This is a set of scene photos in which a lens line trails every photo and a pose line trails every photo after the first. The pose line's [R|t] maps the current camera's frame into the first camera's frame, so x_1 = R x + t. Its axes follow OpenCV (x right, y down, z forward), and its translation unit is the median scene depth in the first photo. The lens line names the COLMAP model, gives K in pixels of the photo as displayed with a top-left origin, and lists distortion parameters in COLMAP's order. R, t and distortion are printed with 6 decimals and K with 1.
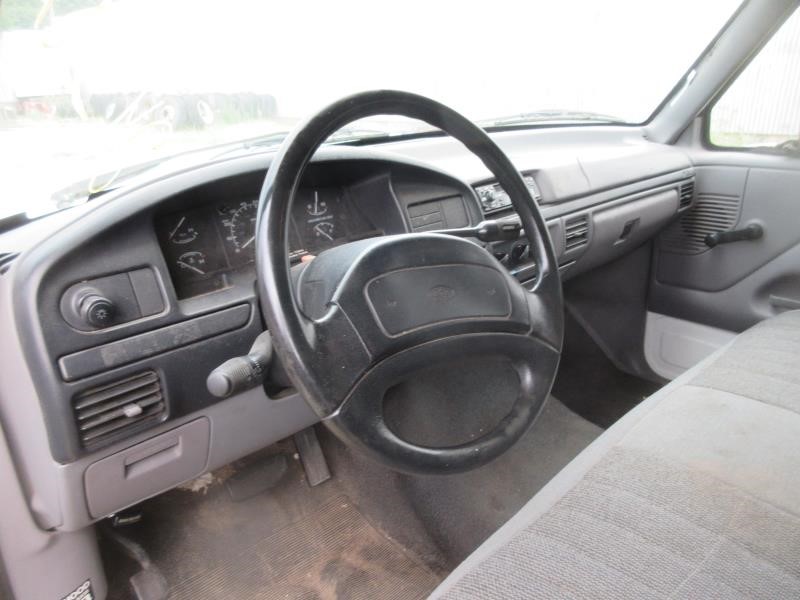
lens RADIAL K [[588.6, 0, 400.0], [0, 588.6, 300.0], [0, 0, 1]] dist [-0.004411, 0.003754]
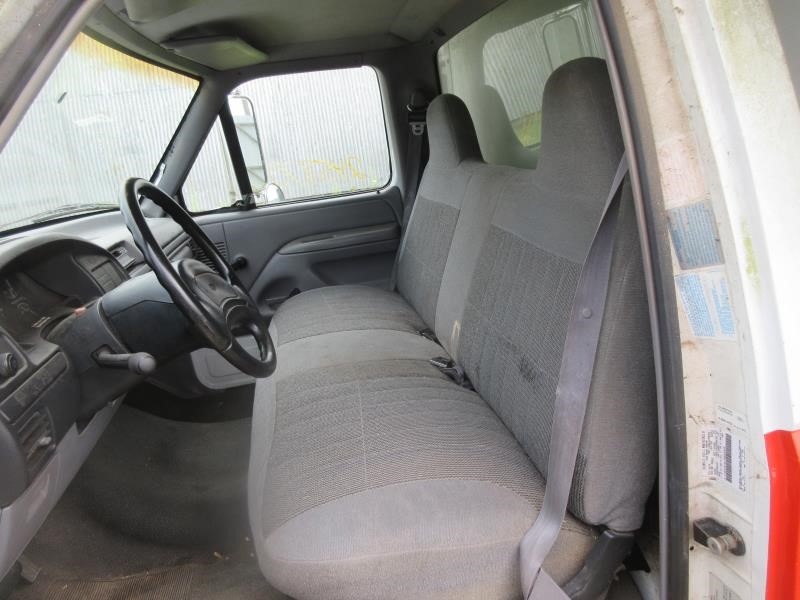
lens RADIAL K [[588.6, 0, 400.0], [0, 588.6, 300.0], [0, 0, 1]] dist [-0.004411, 0.003754]
pose [[0.541214, -0.265422, 0.797897, -0.392942], [0.387906, 0.920688, 0.043151, 0.062732], [-0.746067, 0.286155, 0.601248, -0.159322]]
